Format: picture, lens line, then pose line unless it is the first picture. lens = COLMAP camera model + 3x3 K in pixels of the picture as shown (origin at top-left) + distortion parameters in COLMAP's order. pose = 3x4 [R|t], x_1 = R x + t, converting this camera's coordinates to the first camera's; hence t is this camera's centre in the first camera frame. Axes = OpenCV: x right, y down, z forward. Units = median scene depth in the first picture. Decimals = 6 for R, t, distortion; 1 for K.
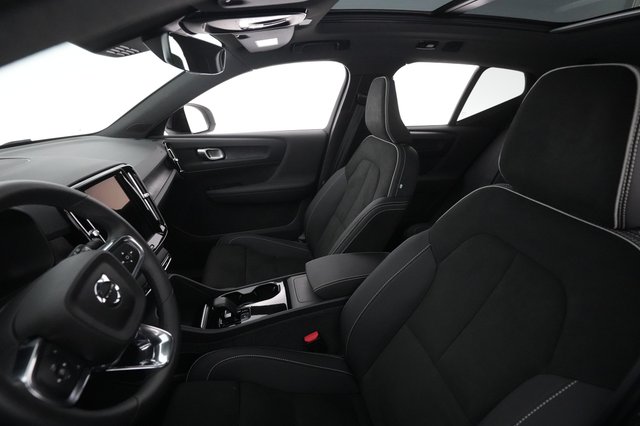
lens RADIAL K [[294.1, 0, 319.4], [0, 294.1, 196.0], [0, 0, 1]] dist [-0.011985, -0.000018]
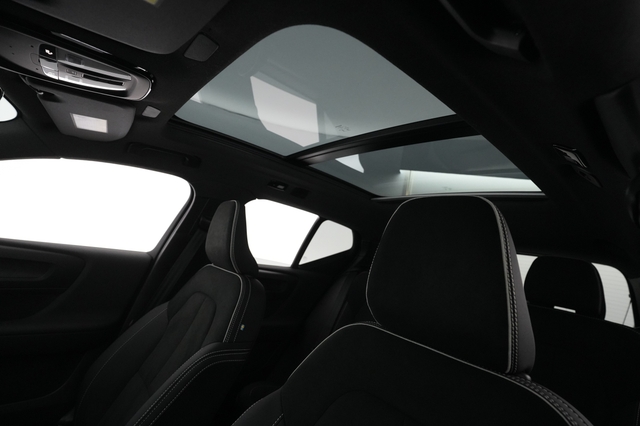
lens RADIAL K [[307.2, 0, 320.0], [0, 307.2, 213.0], [0, 0, 1]] dist [-0.011759, 0.000263]
pose [[0.863630, 0.201088, 0.462284, 0.014703], [0.002040, 0.915600, -0.402086, 0.010822], [-0.504121, 0.348197, 0.790329, 0.107161]]
